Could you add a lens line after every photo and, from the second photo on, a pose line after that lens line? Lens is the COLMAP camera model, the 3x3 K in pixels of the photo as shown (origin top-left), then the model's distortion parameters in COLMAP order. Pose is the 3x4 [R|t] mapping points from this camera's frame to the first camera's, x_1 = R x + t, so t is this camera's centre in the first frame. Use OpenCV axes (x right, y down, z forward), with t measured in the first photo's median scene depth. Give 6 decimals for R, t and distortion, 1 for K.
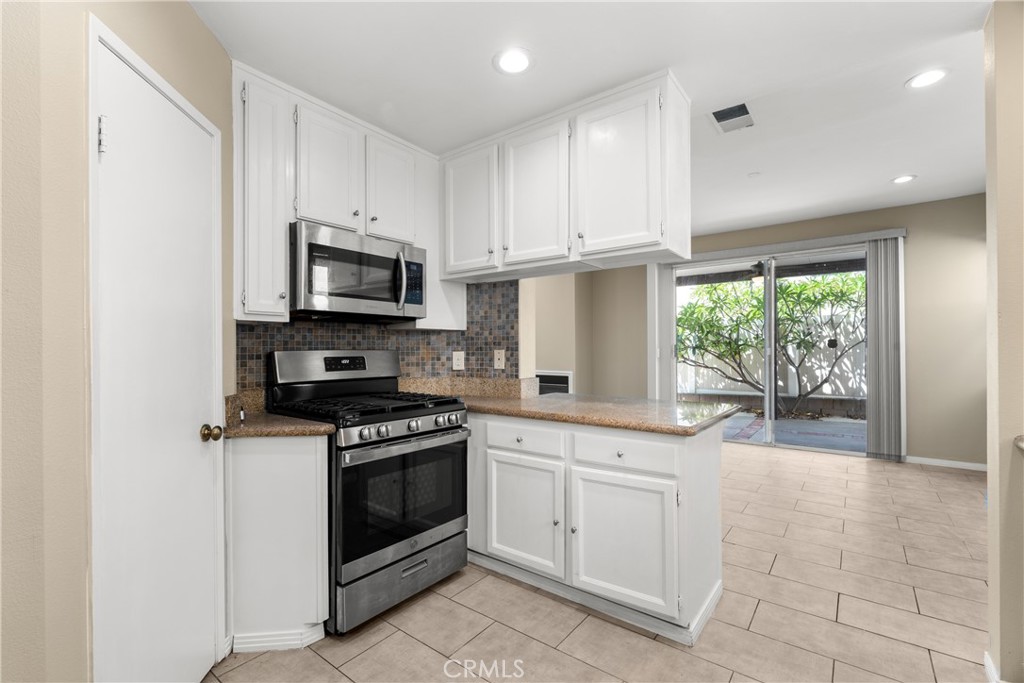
lens RADIAL K [[459.7, 0, 511.6], [0, 459.7, 346.7], [0, 0, 1]] dist [-0.001422, 0.000037]
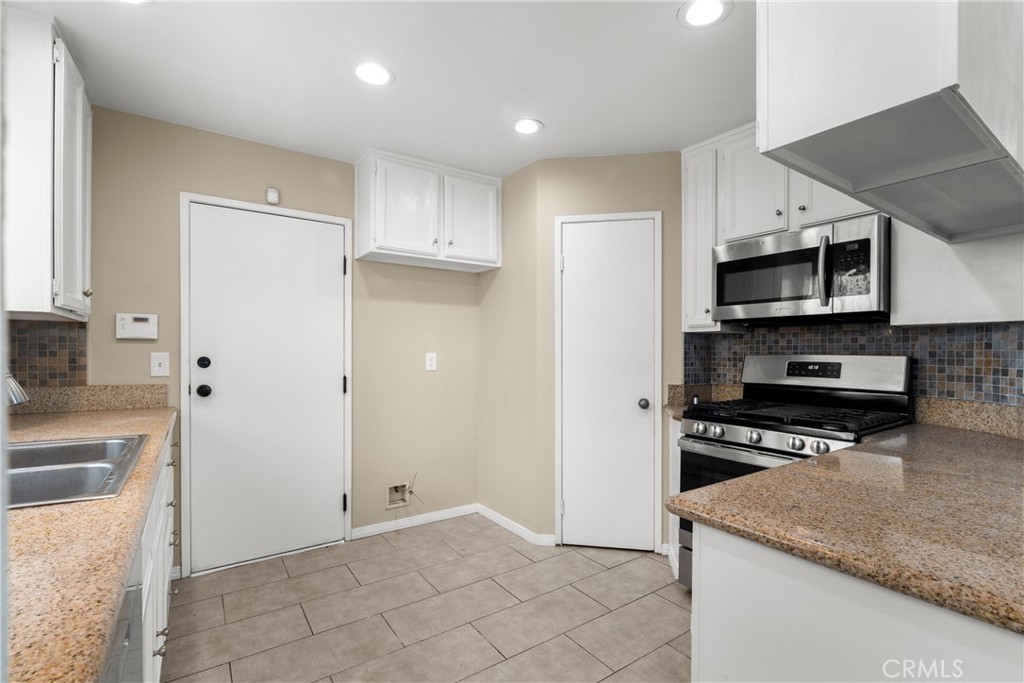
lens RADIAL K [[451.8, 0, 509.0], [0, 451.8, 352.4], [0, 0, 1]] dist [-0.004065, -0.000557]
pose [[-0.304137, 0.002526, -0.952625, 0.635725], [-0.001664, 0.999994, 0.003183, 0.000654], [0.952627, 0.002554, -0.304131, 0.647796]]
